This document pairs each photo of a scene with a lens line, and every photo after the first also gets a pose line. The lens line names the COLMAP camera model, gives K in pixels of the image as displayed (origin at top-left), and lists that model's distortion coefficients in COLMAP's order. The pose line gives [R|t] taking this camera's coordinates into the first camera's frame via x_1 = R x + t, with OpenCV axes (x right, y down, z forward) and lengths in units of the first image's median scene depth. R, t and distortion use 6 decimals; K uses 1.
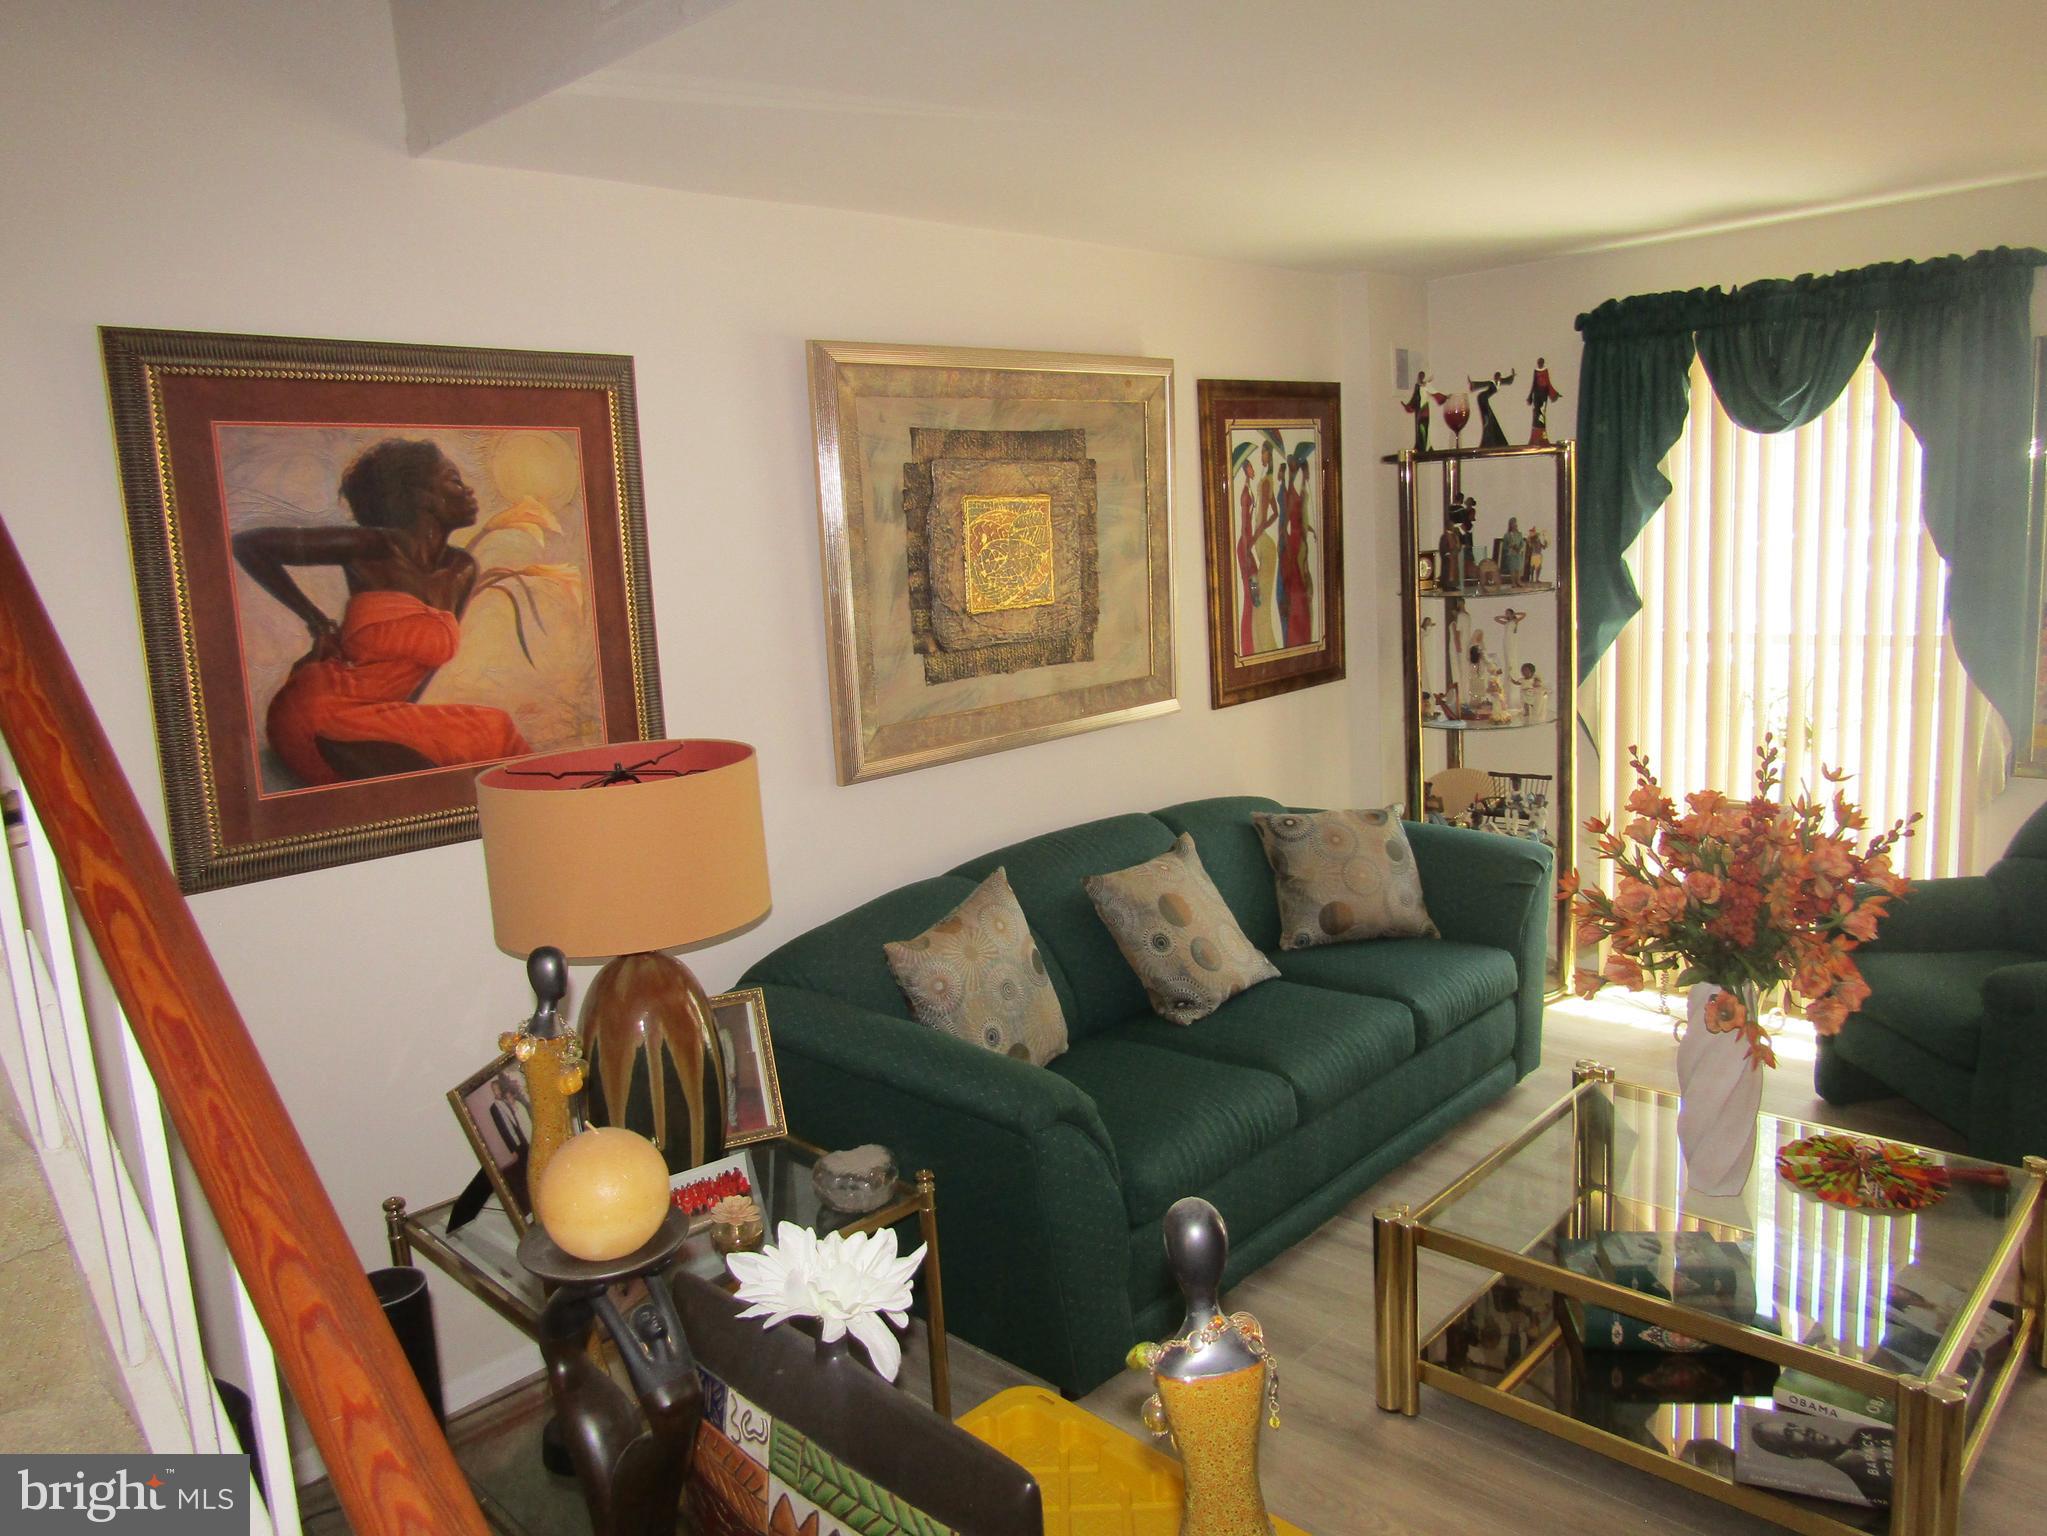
lens RADIAL K [[1457.2, 0, 1032.3], [0, 1457.2, 764.2], [0, 0, 1]] dist [-0.003264, -0.001051]
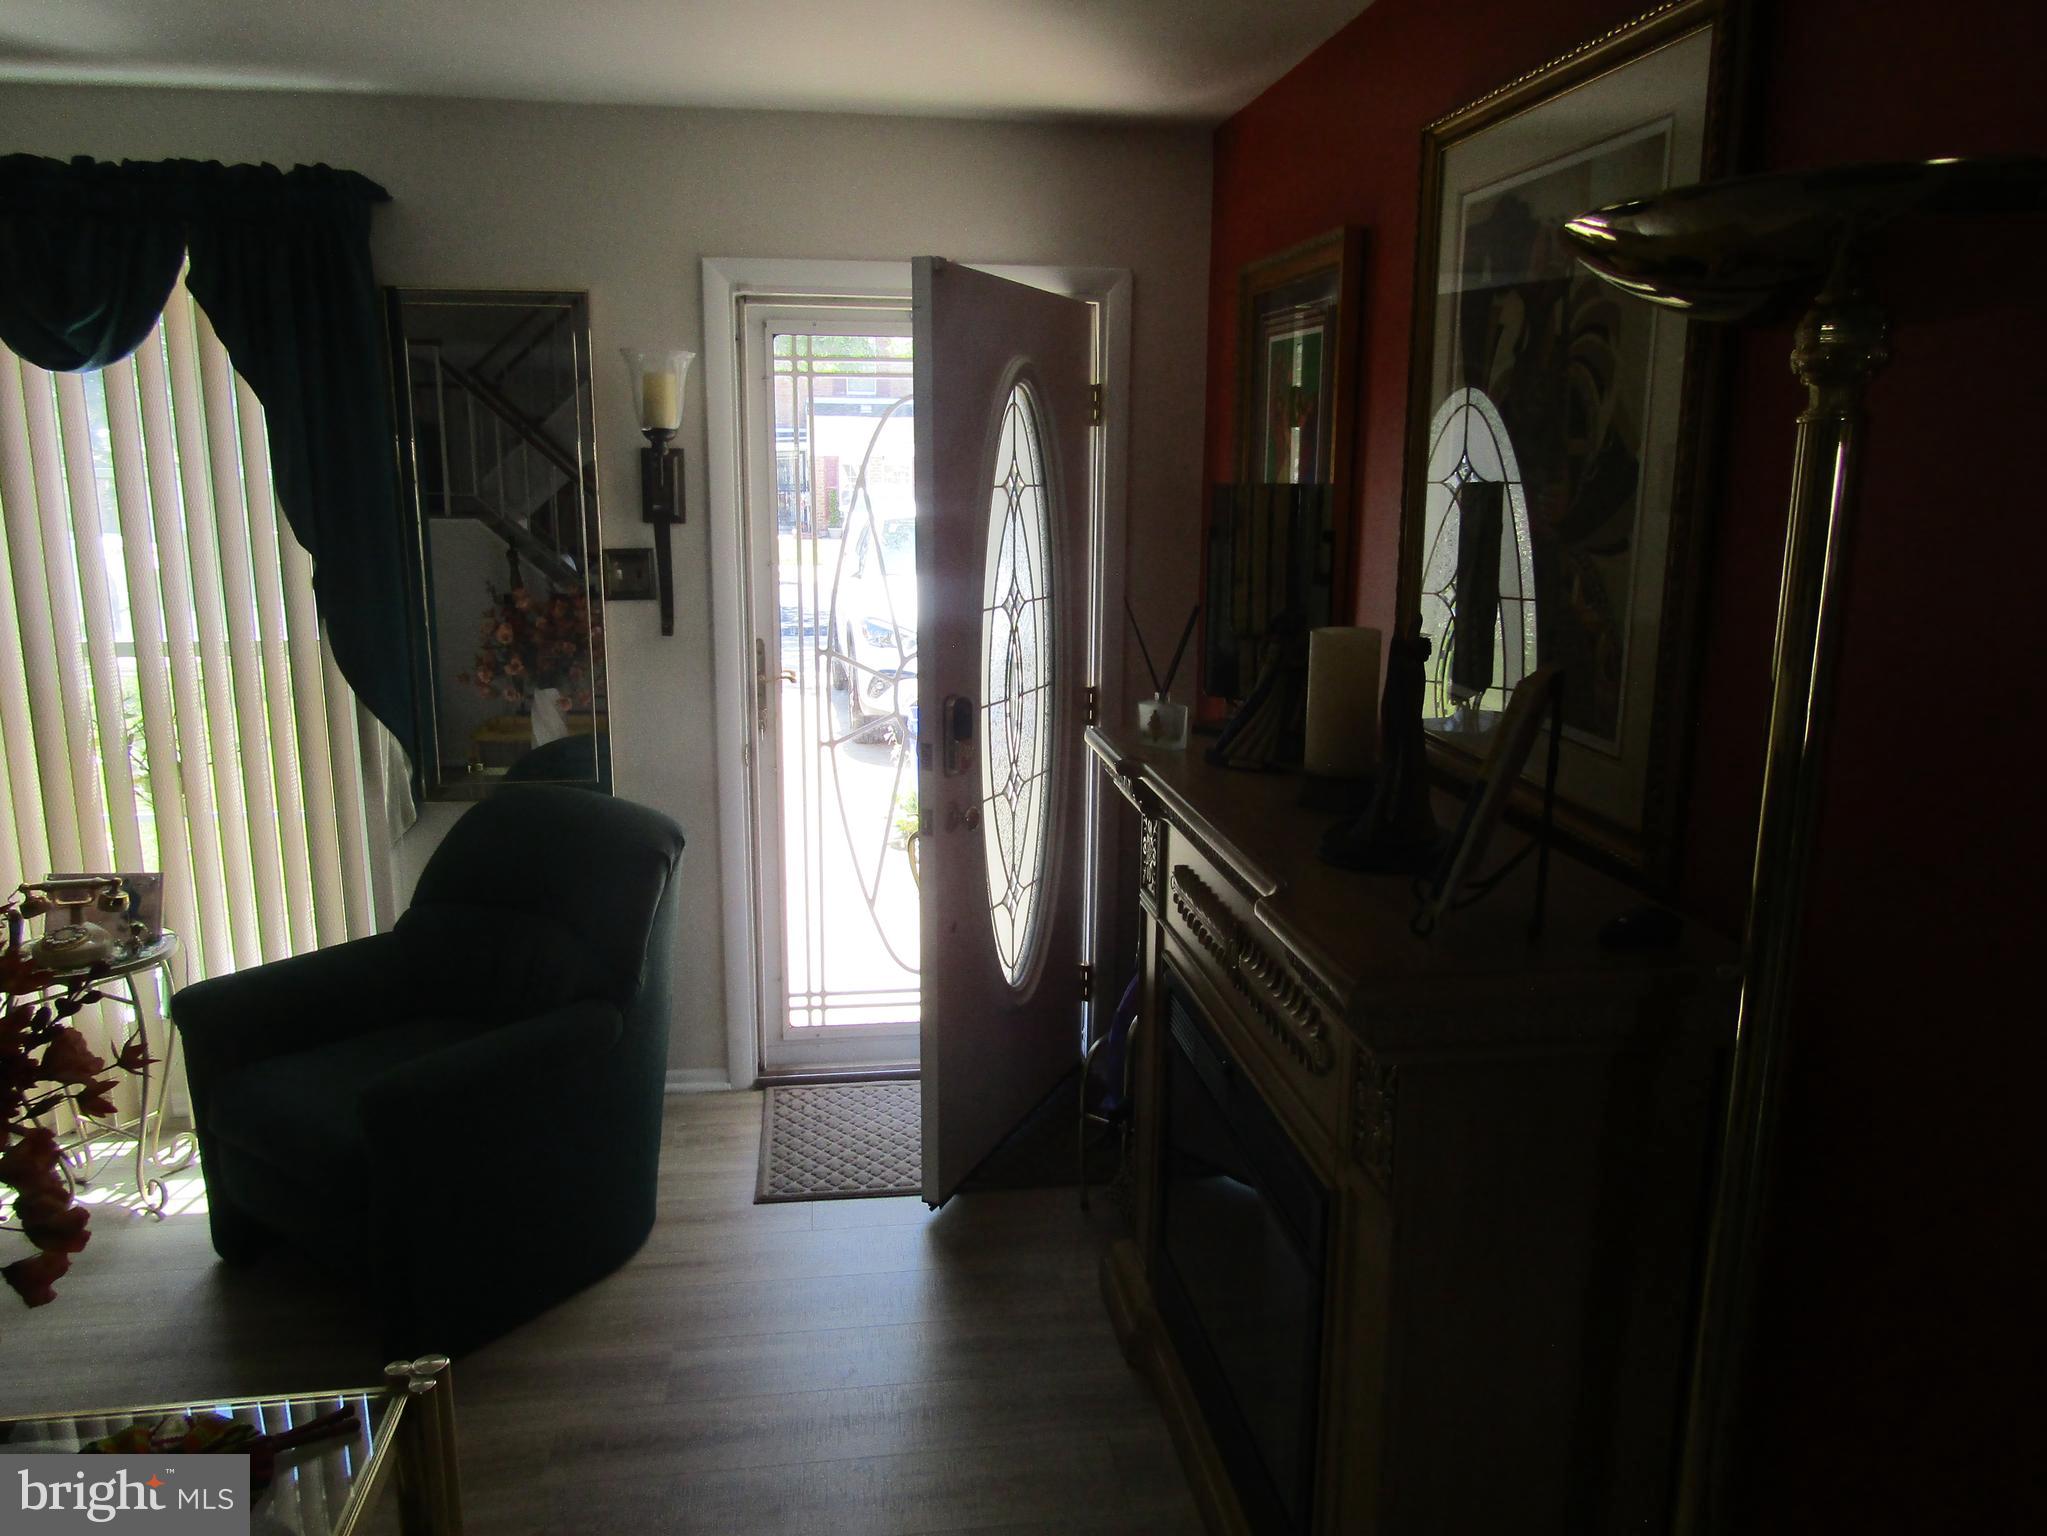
lens RADIAL K [[1452.5, 0, 1024.4], [0, 1452.5, 768.1], [0, 0, 1]] dist [-0.013692, 0.002294]
pose [[0.613358, -0.101668, 0.783234, 0.237853], [0.092654, 0.994095, 0.056480, -0.029066], [-0.784352, 0.037927, 0.619156, 0.201758]]
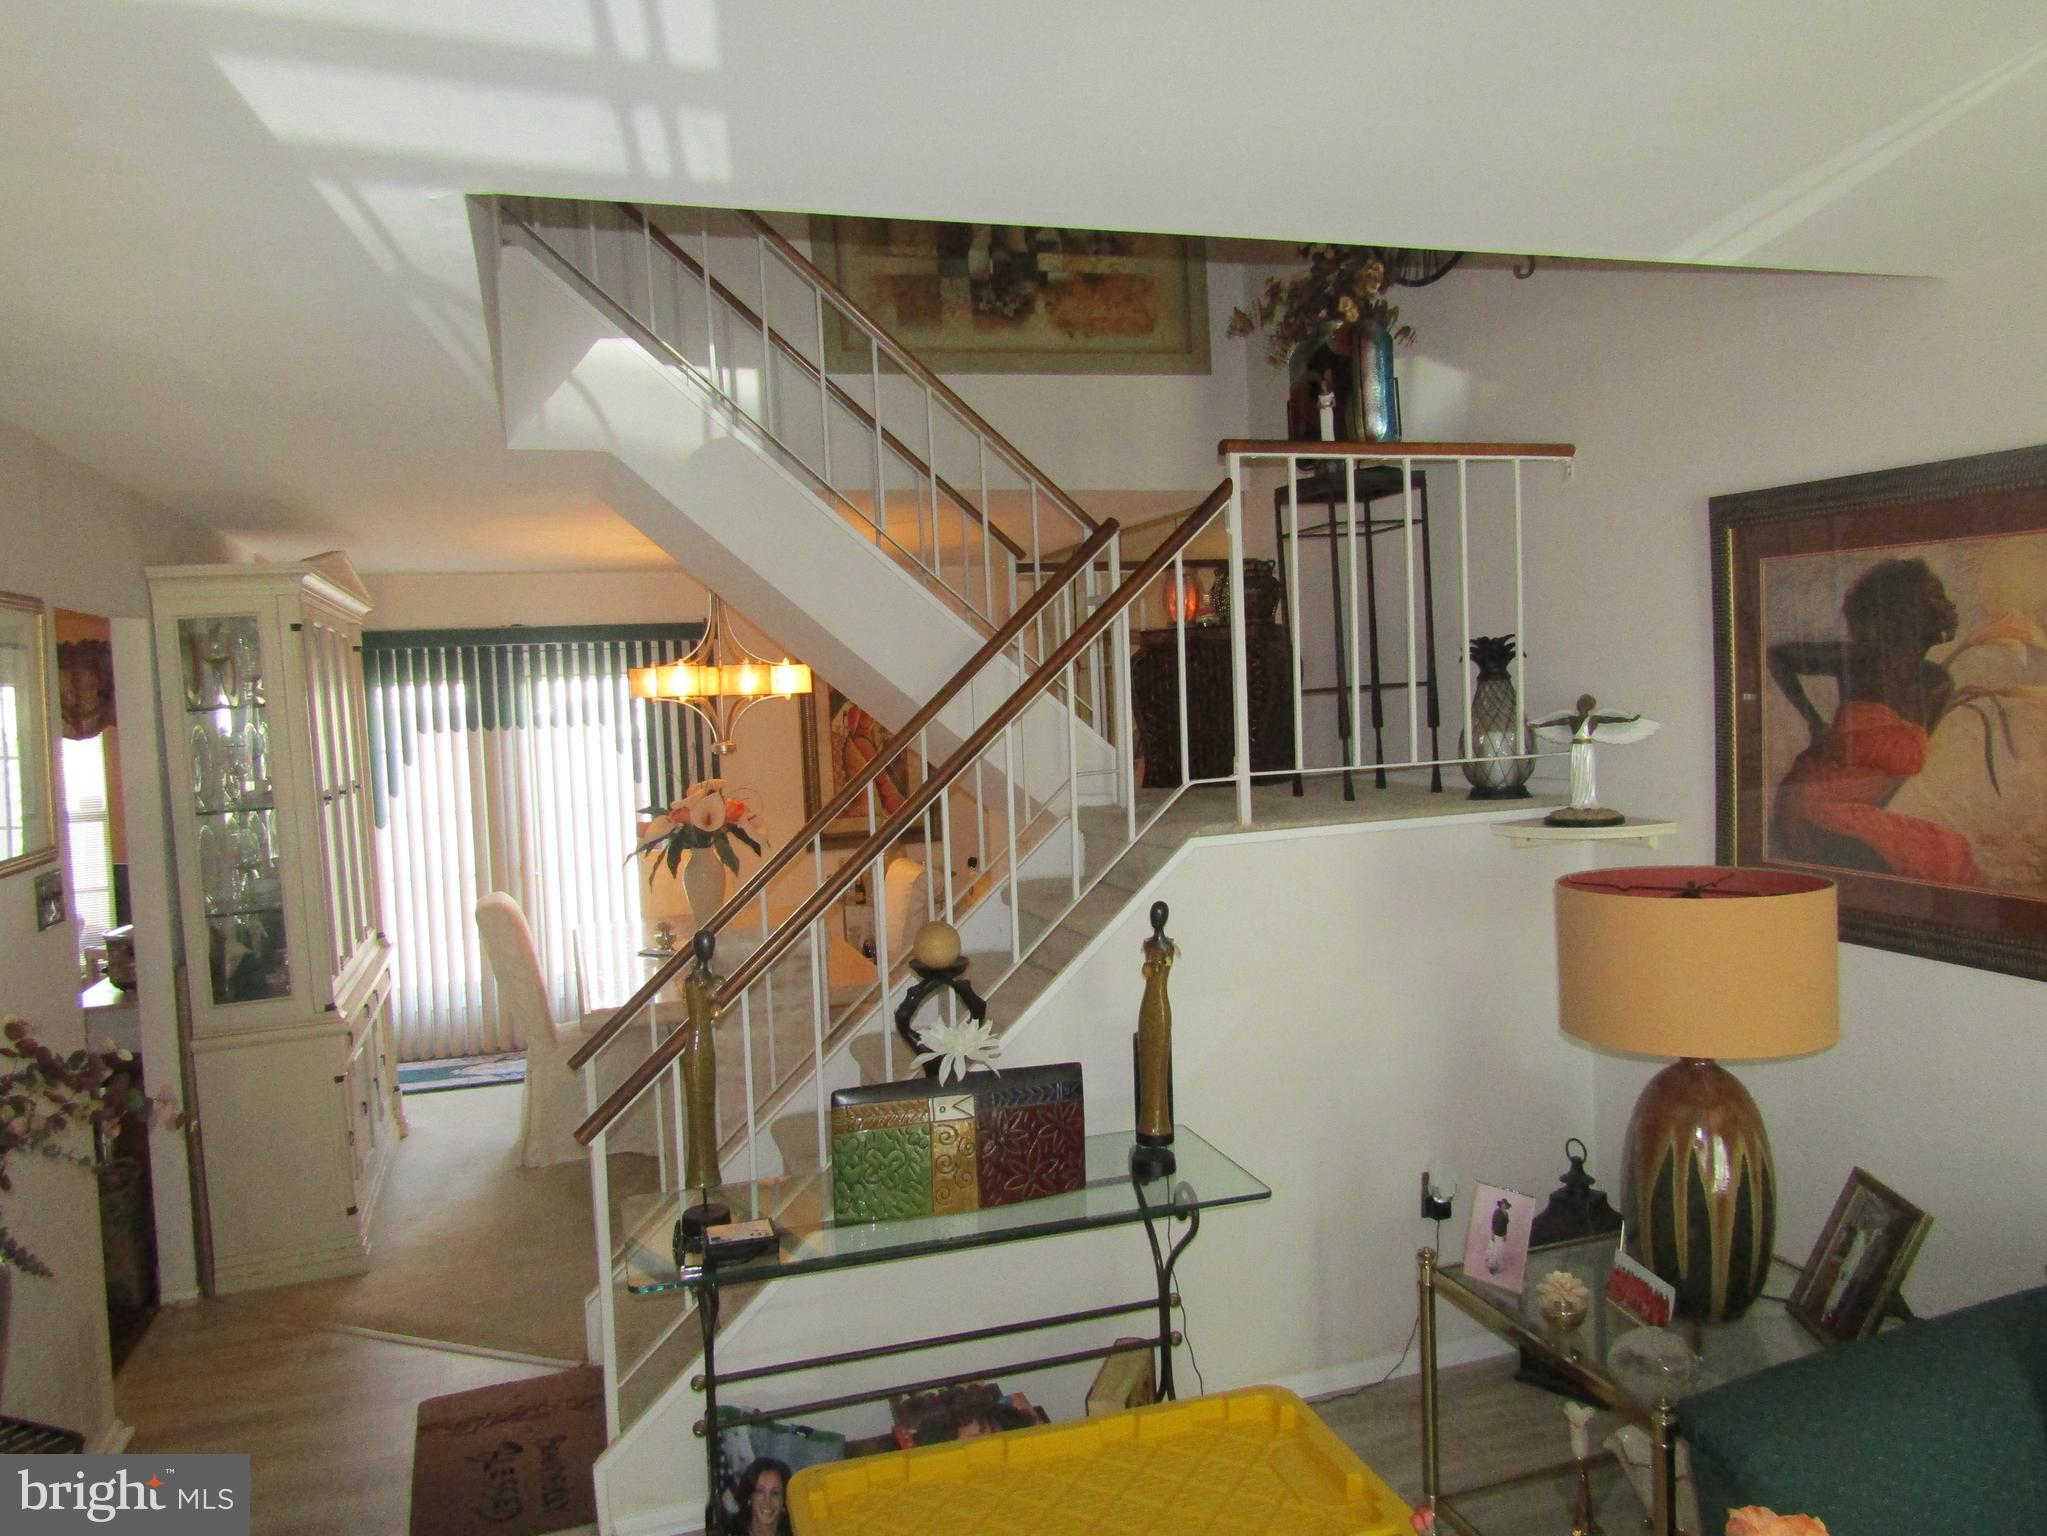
lens RADIAL K [[1452.5, 0, 1024.4], [0, 1452.5, 768.1], [0, 0, 1]] dist [-0.013692, 0.002294]
pose [[-0.471242, 0.124413, -0.873185, 0.536522], [-0.085533, 0.978889, 0.185635, -0.147320], [0.877847, 0.162165, -0.450653, 0.645982]]
